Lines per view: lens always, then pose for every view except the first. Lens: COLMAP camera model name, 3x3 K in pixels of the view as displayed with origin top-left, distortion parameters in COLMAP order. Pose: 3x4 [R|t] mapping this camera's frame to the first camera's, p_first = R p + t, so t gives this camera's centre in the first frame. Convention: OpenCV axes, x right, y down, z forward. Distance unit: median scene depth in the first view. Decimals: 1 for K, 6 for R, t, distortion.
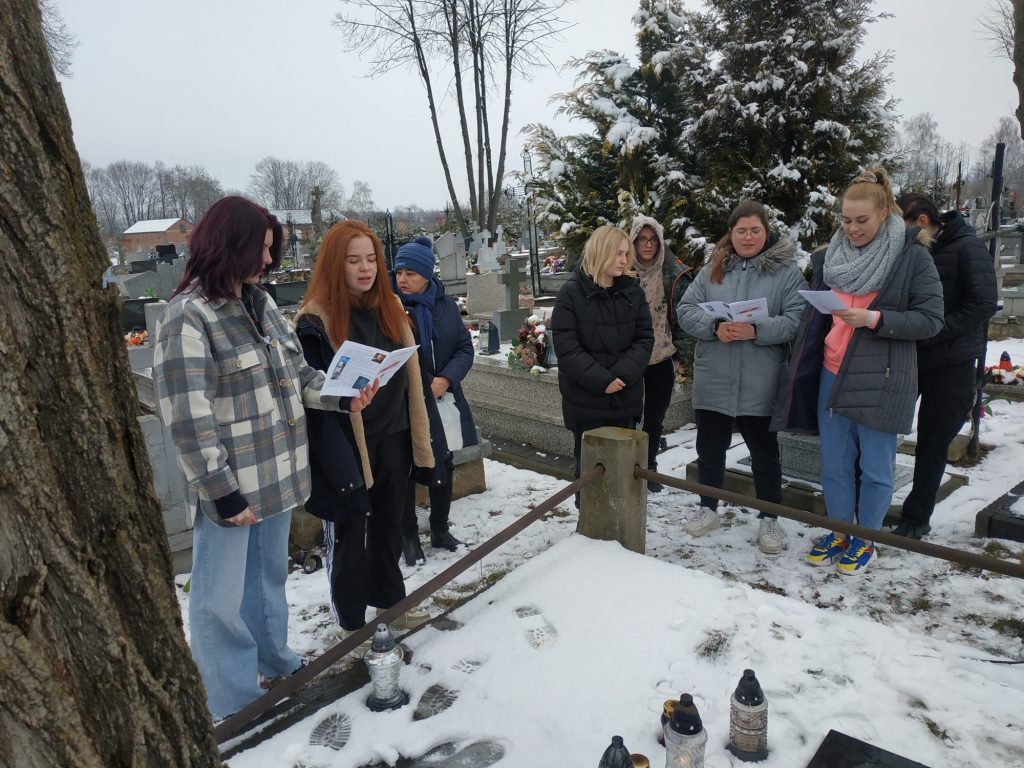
lens RADIAL K [[734.6, 0, 501.5], [0, 734.6, 394.6], [0, 0, 1]] dist [0.010127, -0.039406]
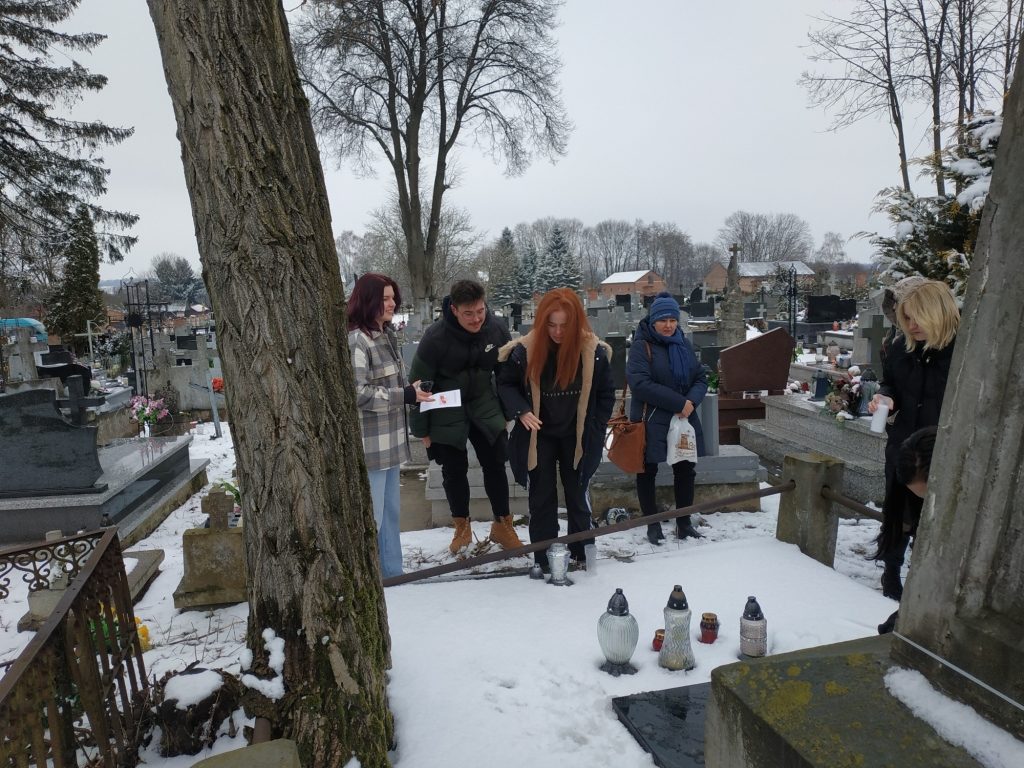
lens RADIAL K [[734.6, 0, 501.5], [0, 734.6, 394.6], [0, 0, 1]] dist [0.010127, -0.039406]
pose [[0.822849, 0.093876, -0.560452, 0.208204], [-0.131438, 0.990957, -0.026989, 0.025741], [0.552850, 0.095872, 0.827747, -0.146046]]
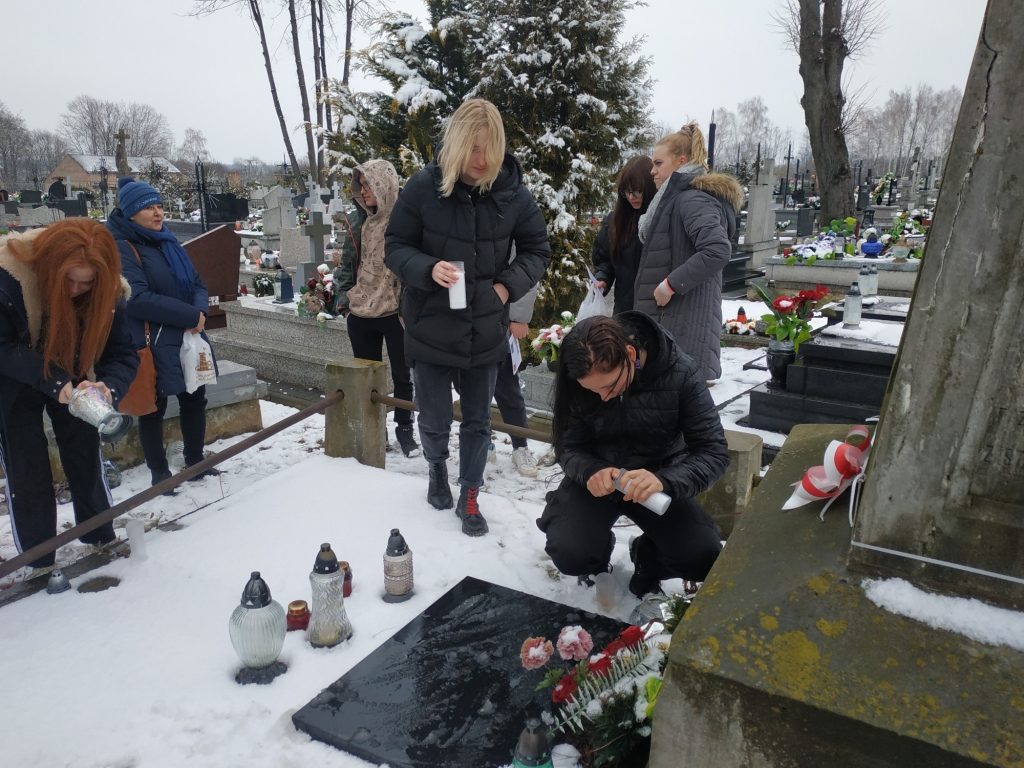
lens RADIAL K [[743.0, 0, 512.0], [0, 743.0, 384.0], [0, 0, 1]] dist [0.009098, -0.032106]
pose [[0.978031, -0.006528, 0.208358, 0.079008], [0.000142, 0.999530, 0.030649, 0.026043], [-0.208460, -0.029946, 0.977572, -0.078622]]
